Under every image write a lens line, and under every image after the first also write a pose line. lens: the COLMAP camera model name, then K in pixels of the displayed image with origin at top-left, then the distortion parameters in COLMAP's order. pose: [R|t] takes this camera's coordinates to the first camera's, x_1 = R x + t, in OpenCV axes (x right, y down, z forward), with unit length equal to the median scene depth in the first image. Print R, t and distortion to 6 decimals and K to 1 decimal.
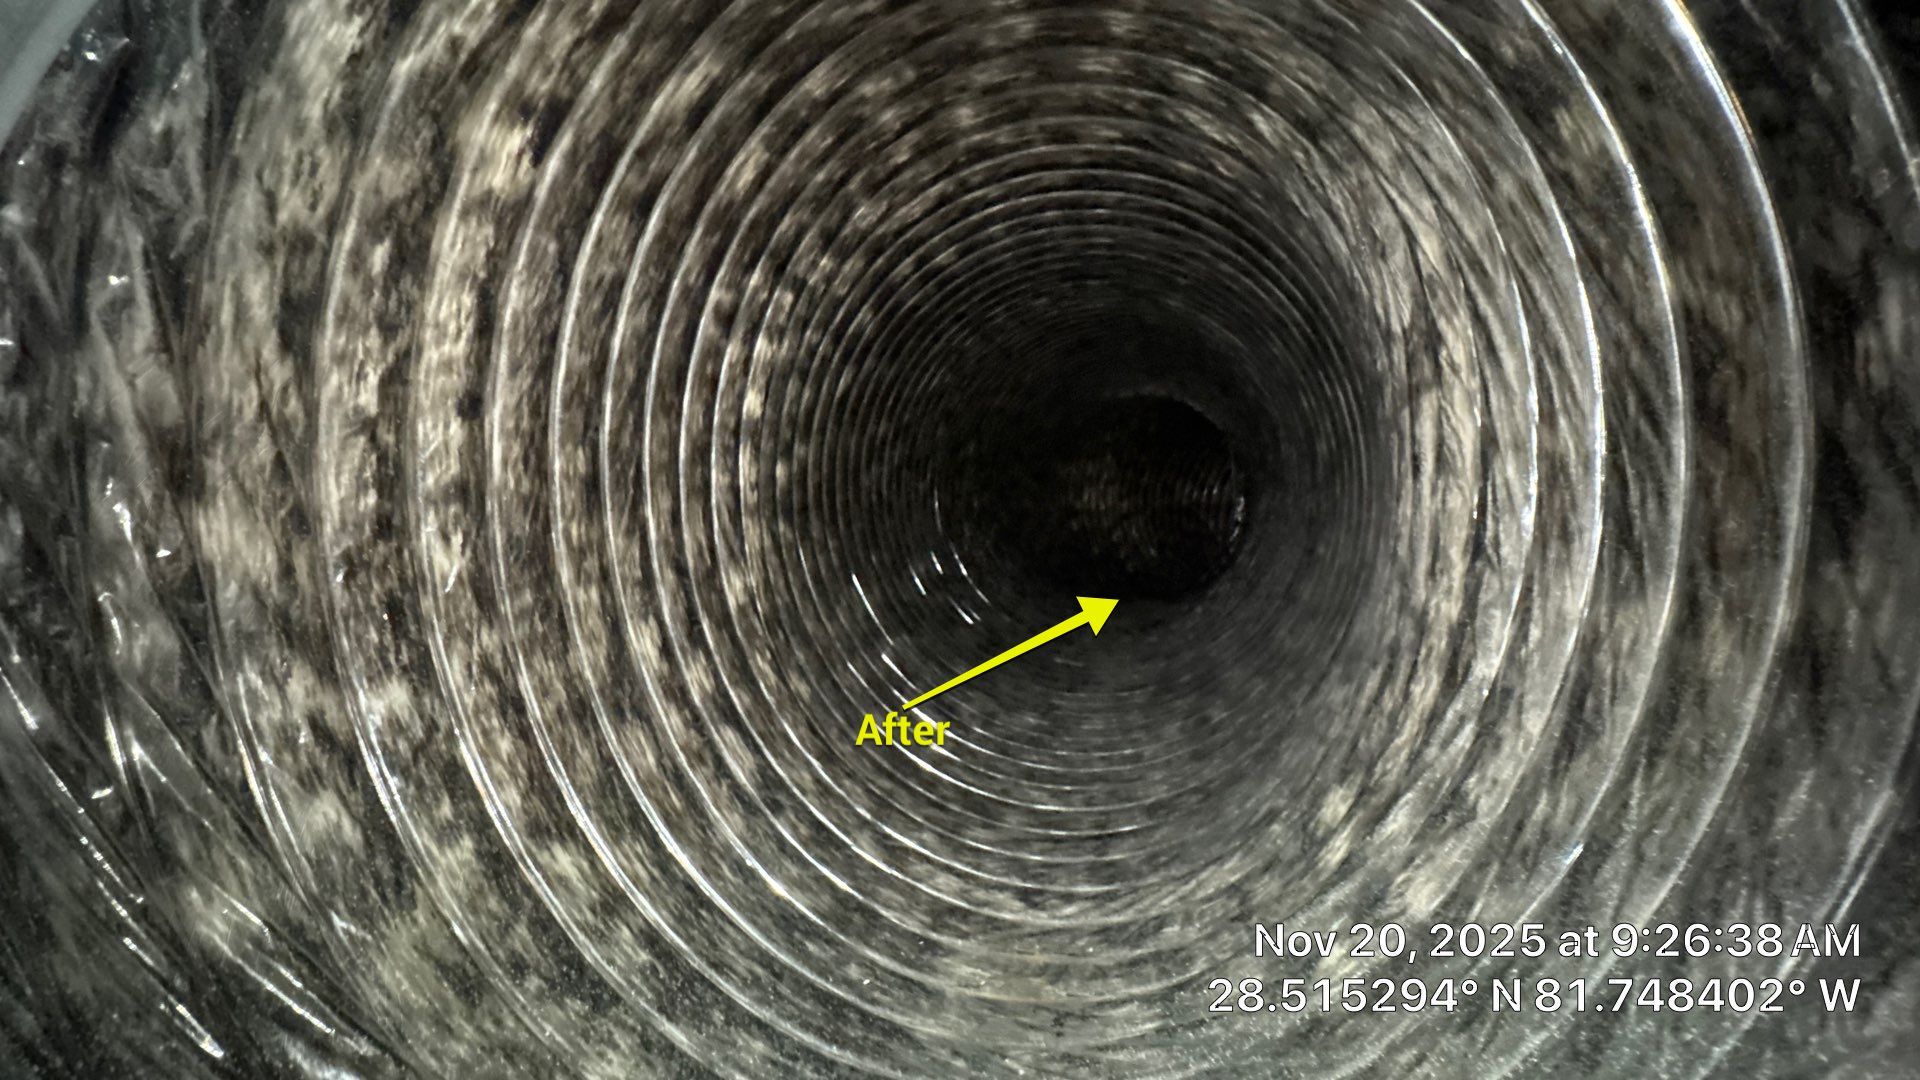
lens RADIAL K [[767.4, 0, 954.8], [0, 767.4, 542.9], [0, 0, 1]] dist [-0.002628, 0.000028]
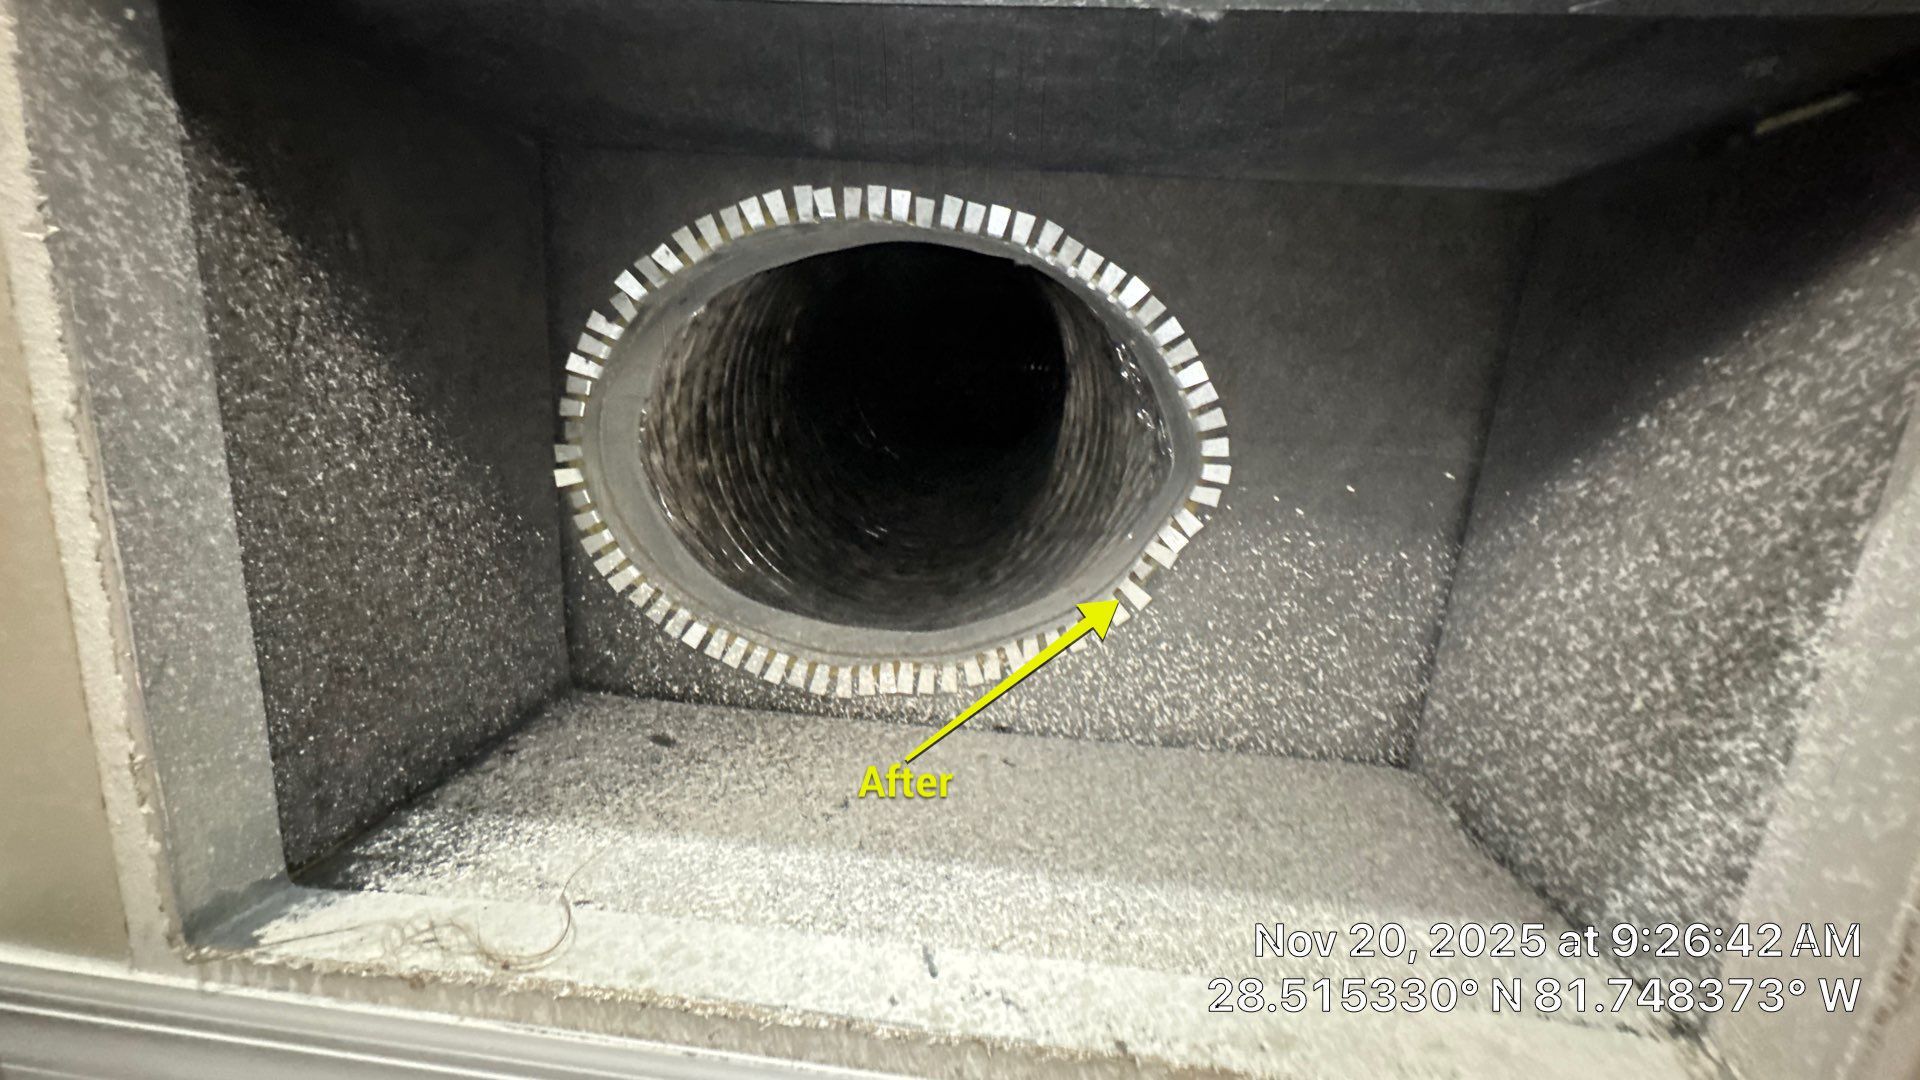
lens RADIAL K [[762.9, 0, 956.8], [0, 762.9, 539.0], [0, 0, 1]] dist [-0.002717, -0.000047]
pose [[0.975722, 0.081059, 0.203462, -0.303724], [-0.124666, 0.969360, 0.211657, -0.227340], [-0.180071, -0.231883, 0.955931, -1.792681]]
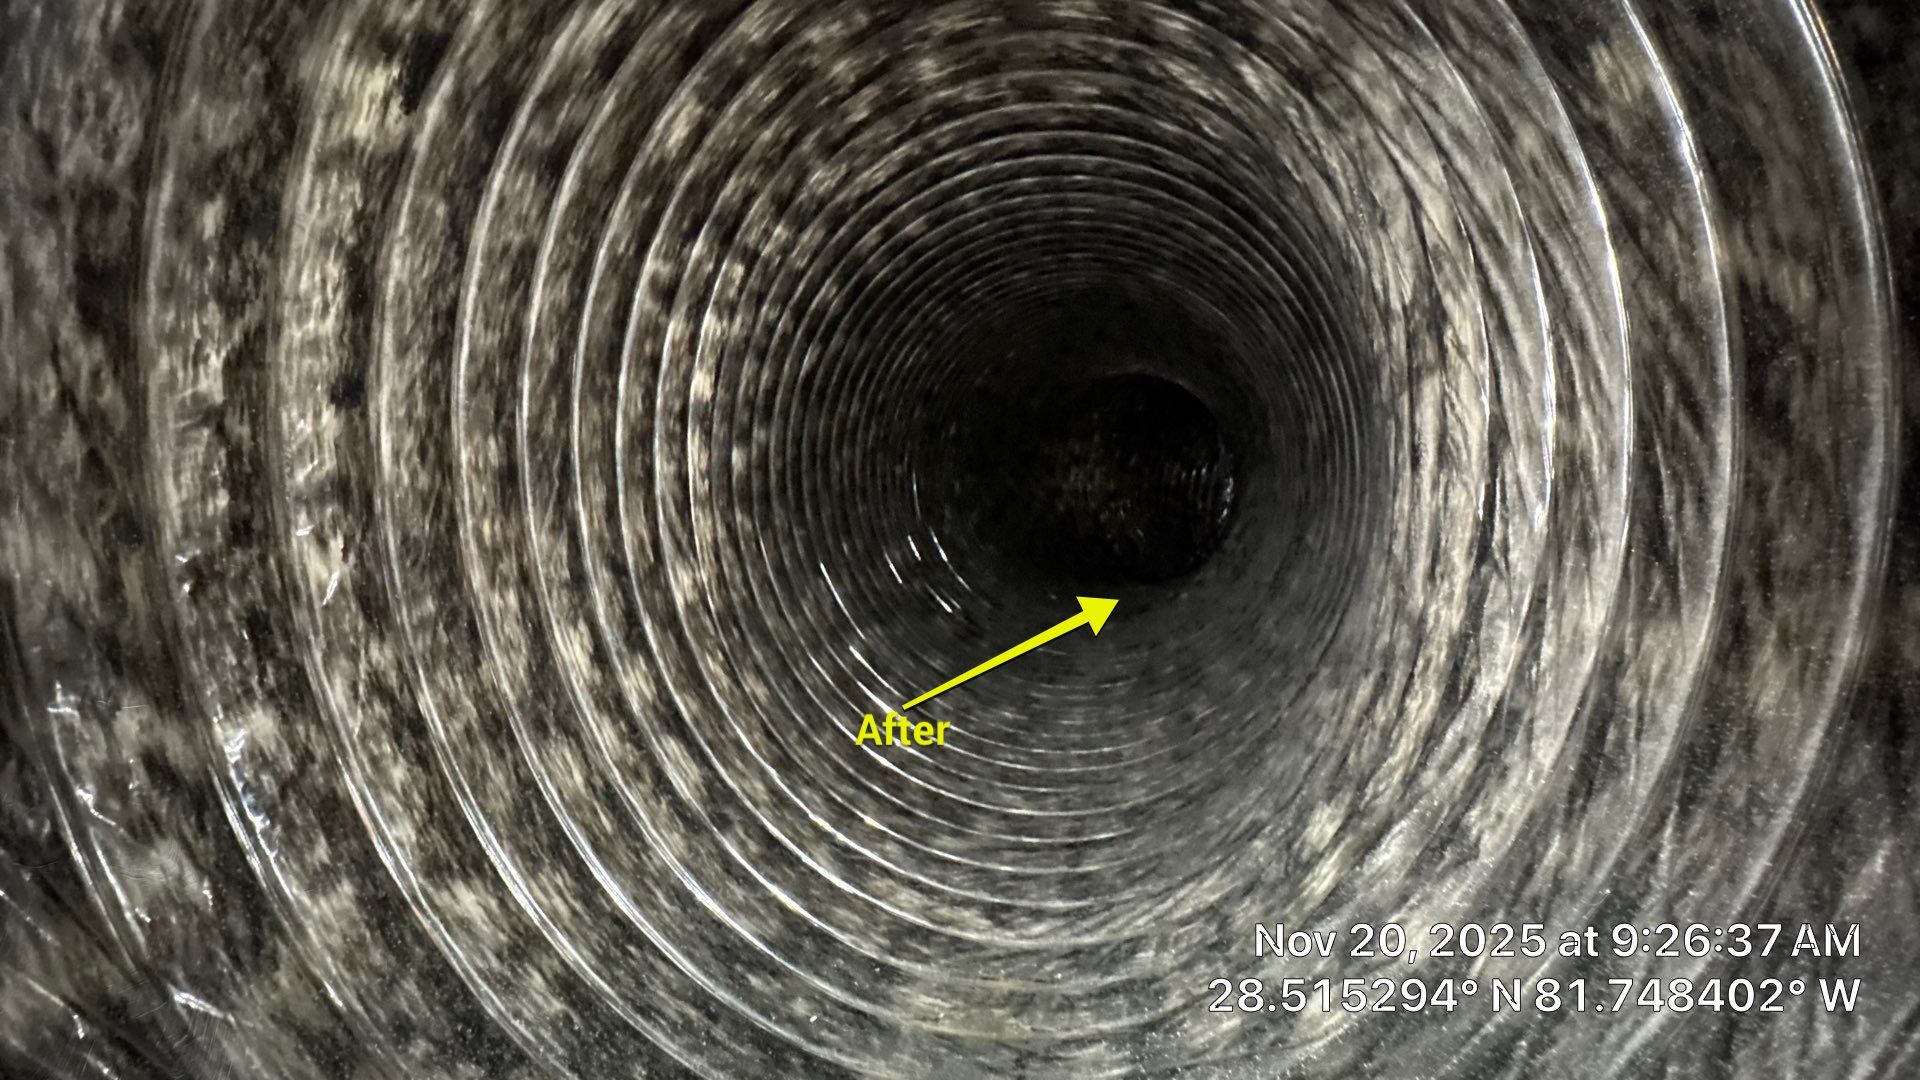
lens RADIAL K [[767.4, 0, 954.8], [0, 767.4, 542.9], [0, 0, 1]] dist [-0.002628, 0.000028]
pose [[0.999937, -0.000758, 0.011166, 0.049014], [0.000428, 0.999564, 0.029537, -0.029077], [-0.011184, -0.029530, 0.999501, 0.102558]]
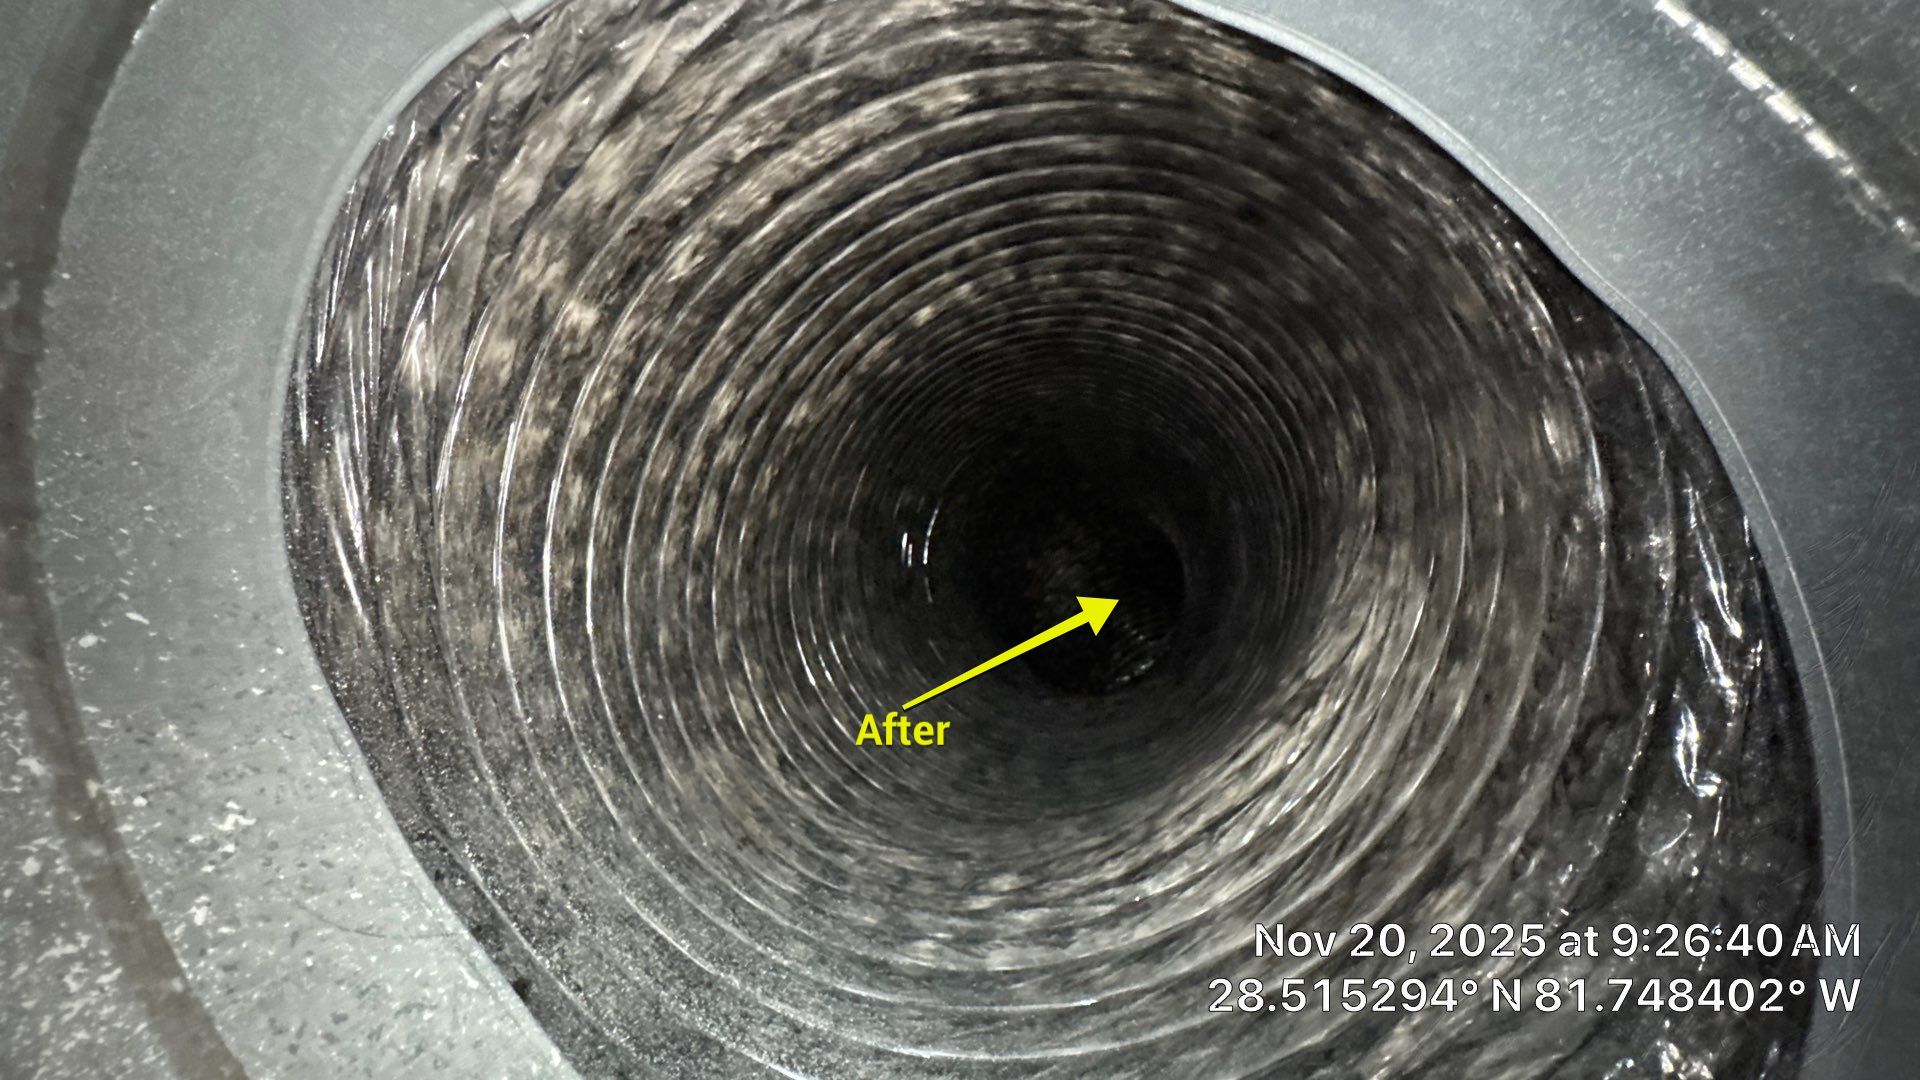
lens RADIAL K [[770.4, 0, 954.1], [0, 770.4, 538.6], [0, 0, 1]] dist [-0.001998, -0.000089]
pose [[0.675760, 0.733538, 0.072603, -0.104153], [-0.736806, 0.675069, 0.037400, -0.047847], [-0.021577, -0.078768, 0.996659, -0.307476]]
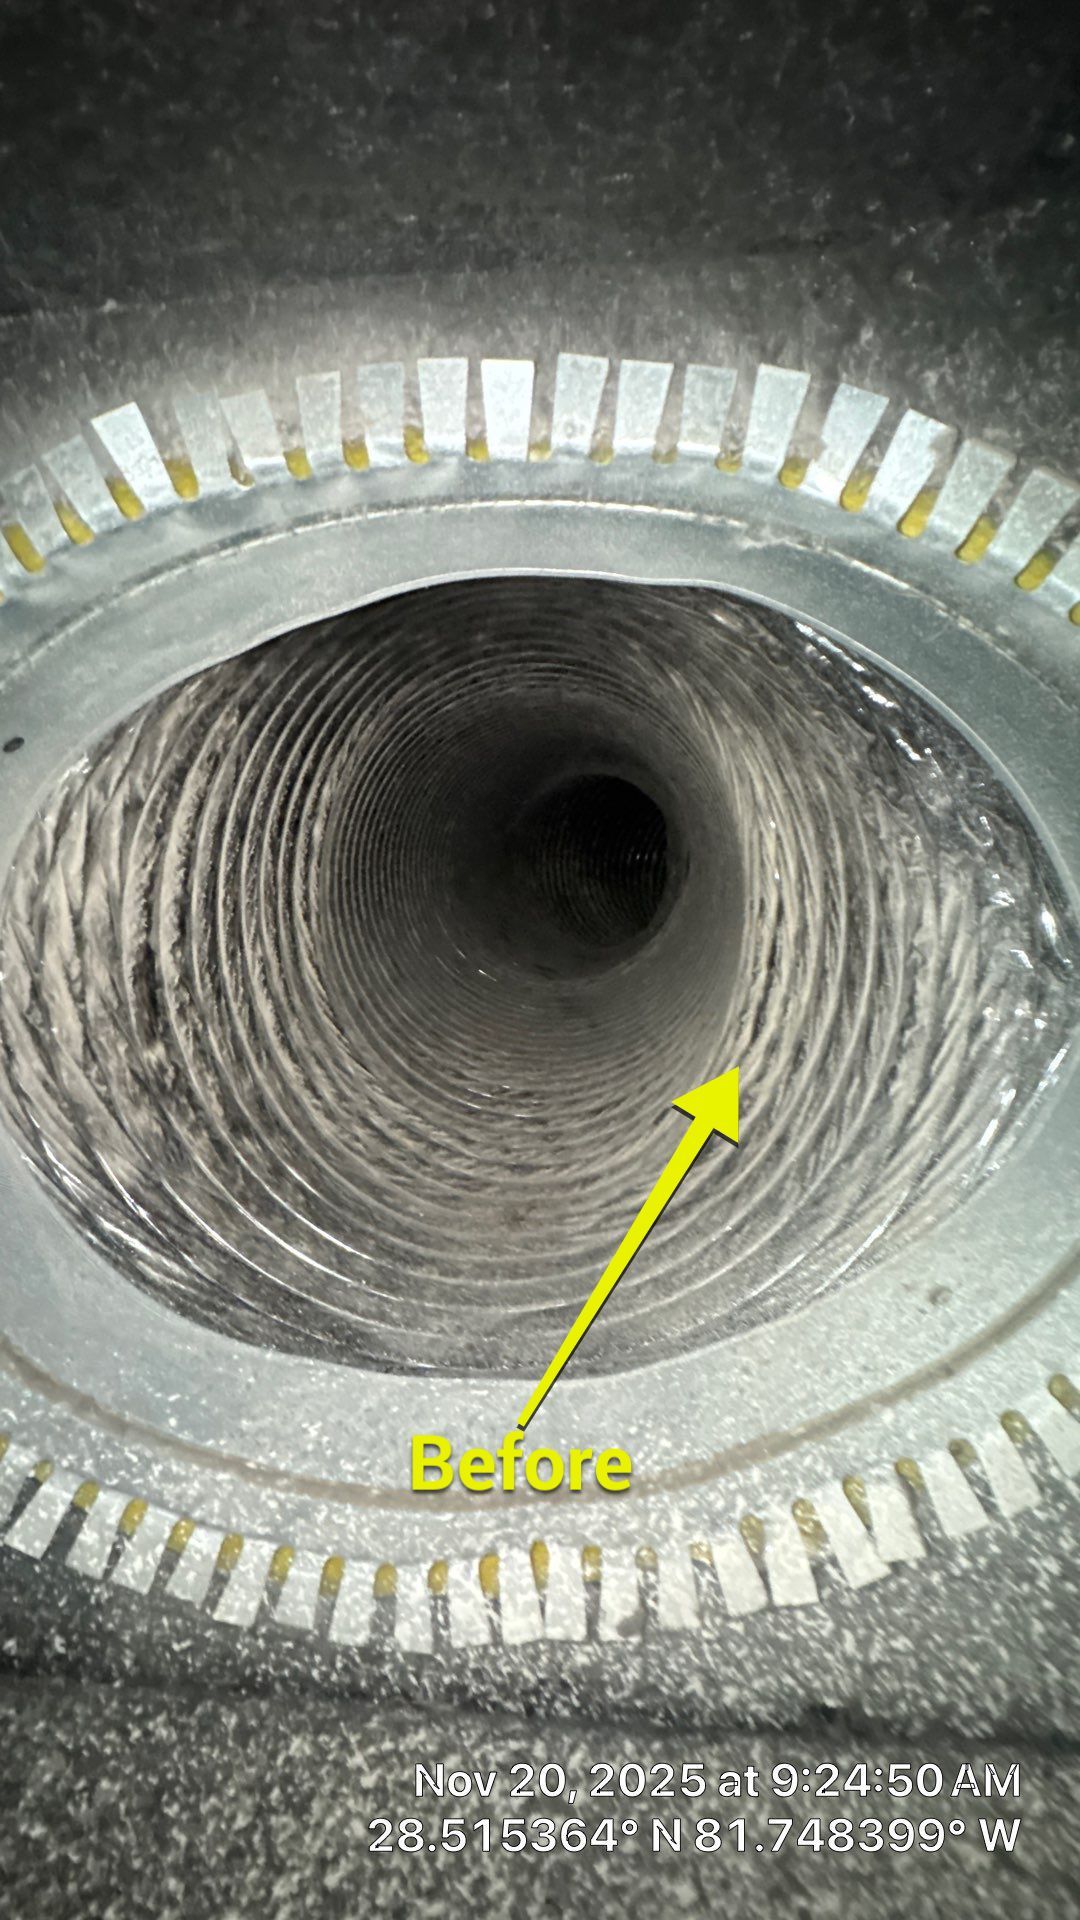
lens RADIAL K [[767.4, 0, 540.0], [0, 767.4, 960.0], [0, 0, 1]] dist [-0.002628, 0.000028]
pose [[0.985052, 0.005225, 0.172180, -0.166281], [-0.023995, 0.993957, 0.107114, -0.172149], [-0.170580, -0.109645, 0.979224, -0.662346]]
